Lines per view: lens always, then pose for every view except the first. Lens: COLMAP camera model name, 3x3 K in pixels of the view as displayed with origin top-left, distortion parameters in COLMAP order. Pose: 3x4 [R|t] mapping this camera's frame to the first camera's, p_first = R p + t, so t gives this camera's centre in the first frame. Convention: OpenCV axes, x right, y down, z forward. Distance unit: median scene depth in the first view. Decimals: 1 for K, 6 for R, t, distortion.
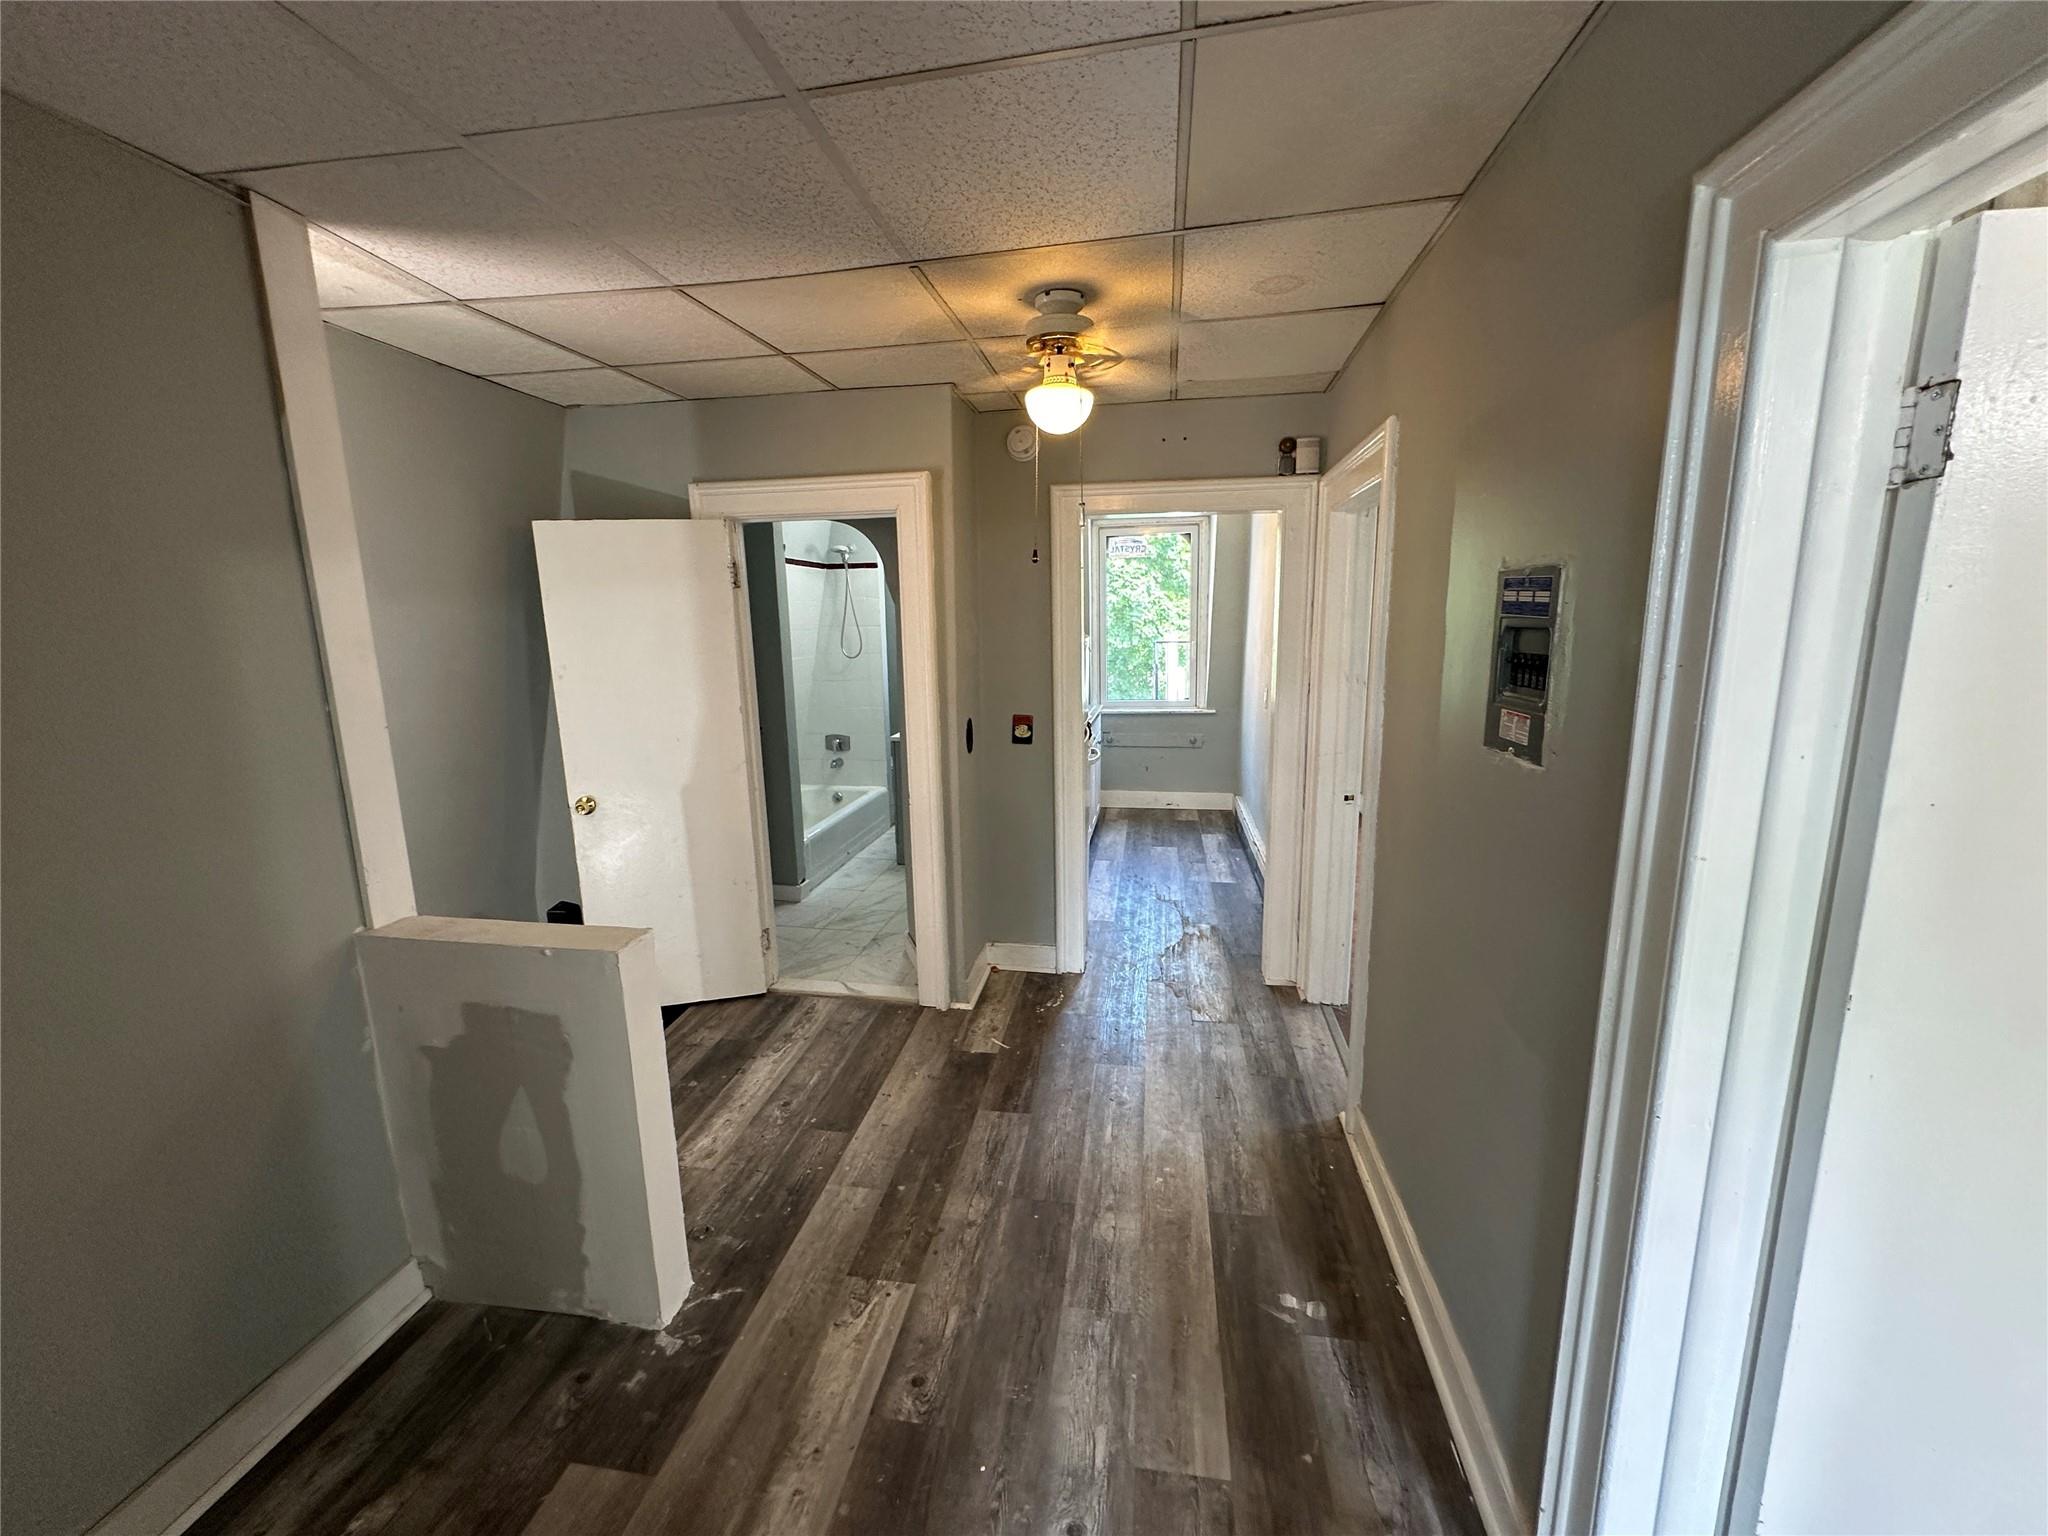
lens RADIAL K [[817.3, 0, 1028.5], [0, 817.3, 768.6], [0, 0, 1]] dist [-0.001434, -0.000263]
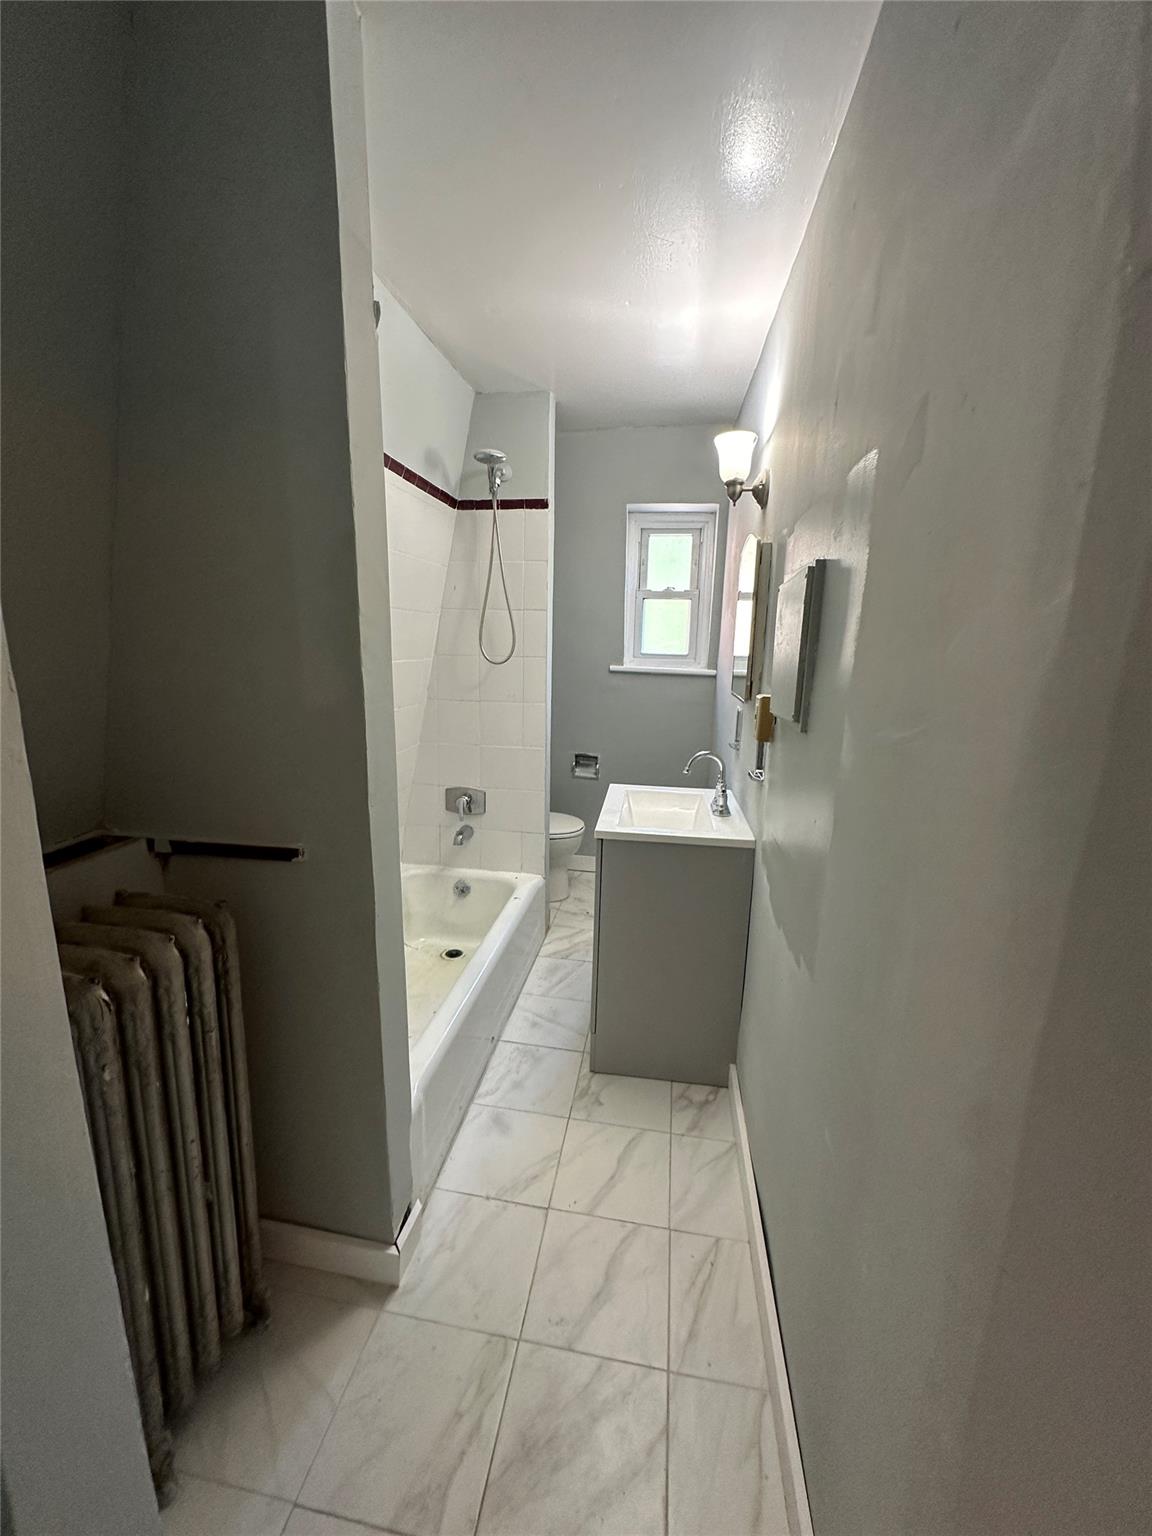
lens RADIAL K [[613.0, 0, 581.5], [0, 613.0, 762.6], [0, 0, 1]] dist [-0.001434, -0.000263]
pose [[0.999480, 0.030439, 0.010614, -0.159796], [-0.030560, 0.999467, 0.011452, -0.073169], [-0.010260, -0.011771, 0.999878, 0.564584]]
